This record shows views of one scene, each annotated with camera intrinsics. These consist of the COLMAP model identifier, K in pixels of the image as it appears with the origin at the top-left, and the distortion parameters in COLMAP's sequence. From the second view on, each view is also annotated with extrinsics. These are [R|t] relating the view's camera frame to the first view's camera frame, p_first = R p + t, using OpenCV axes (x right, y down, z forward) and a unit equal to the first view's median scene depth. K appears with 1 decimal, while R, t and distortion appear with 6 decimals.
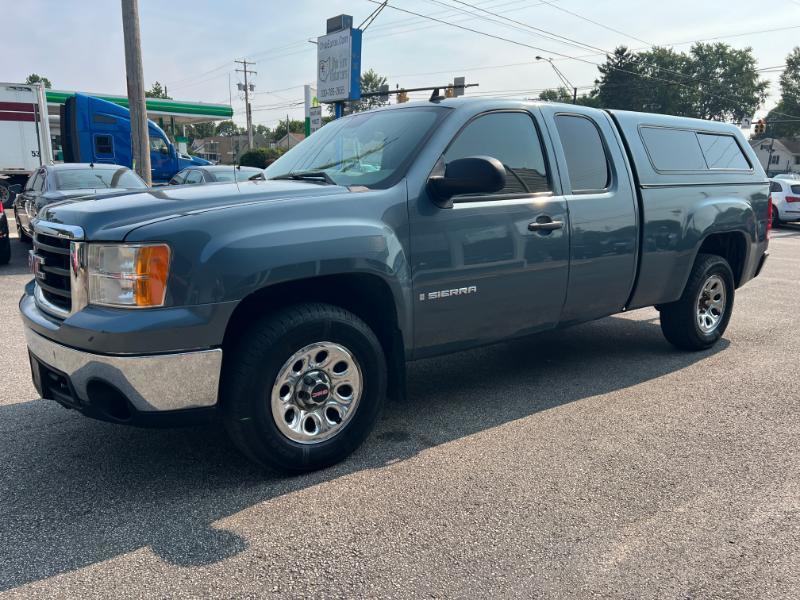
lens RADIAL K [[604.1, 0, 396.0], [0, 604.1, 297.9], [0, 0, 1]] dist [0.049984, -0.059142]
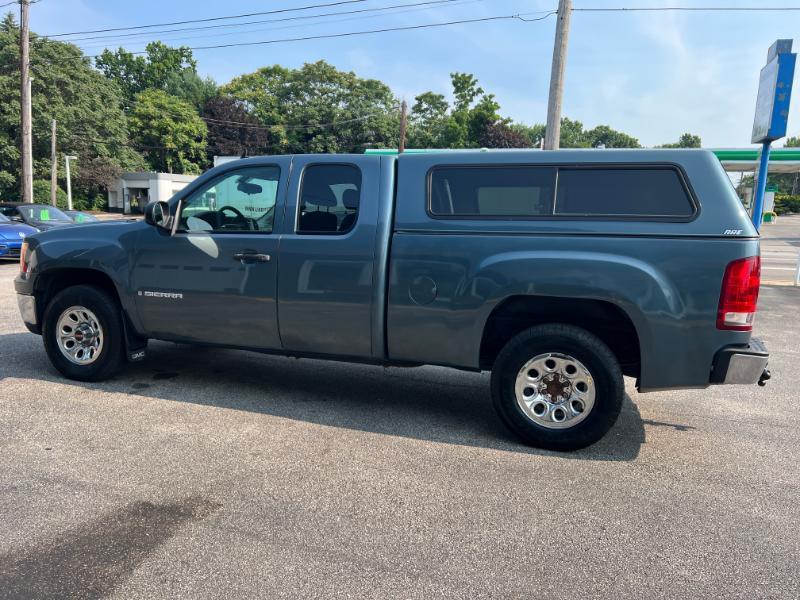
lens RADIAL K [[602.4, 0, 400.0], [0, 602.4, 300.0], [0, 0, 1]] dist [0.048834, -0.055418]
pose [[0.567631, 0.117686, -0.814828, 0.344342], [-0.181410, 0.983283, 0.015641, -0.026524], [0.803048, 0.138940, 0.579491, 0.135015]]
